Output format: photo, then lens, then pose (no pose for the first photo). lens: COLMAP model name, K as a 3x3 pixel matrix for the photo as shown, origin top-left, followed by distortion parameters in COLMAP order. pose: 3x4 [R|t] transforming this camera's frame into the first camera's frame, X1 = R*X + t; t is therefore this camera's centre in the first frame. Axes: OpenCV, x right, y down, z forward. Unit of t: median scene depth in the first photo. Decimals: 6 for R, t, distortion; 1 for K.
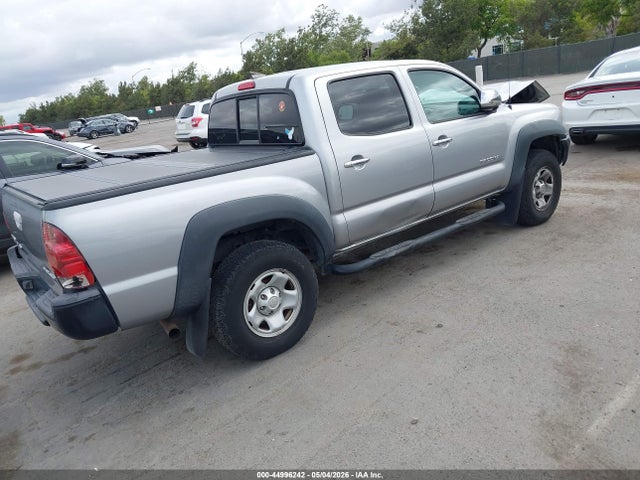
lens RADIAL K [[498.2, 0, 314.2], [0, 498.2, 239.8], [0, 0, 1]] dist [0.004173, -0.006780]
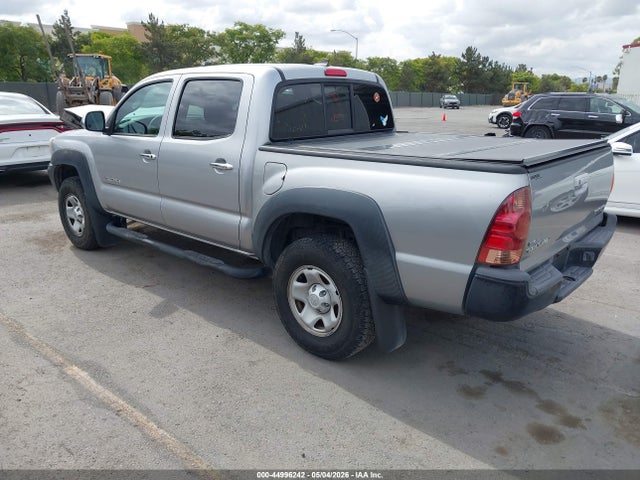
lens RADIAL K [[498.2, 0, 314.2], [0, 498.2, 239.8], [0, 0, 1]] dist [0.004173, -0.006780]
pose [[-0.156737, -0.143382, 0.977177, -1.157855], [0.297514, 0.936593, 0.185148, -0.205026], [-0.941764, 0.319743, -0.104141, 1.296567]]
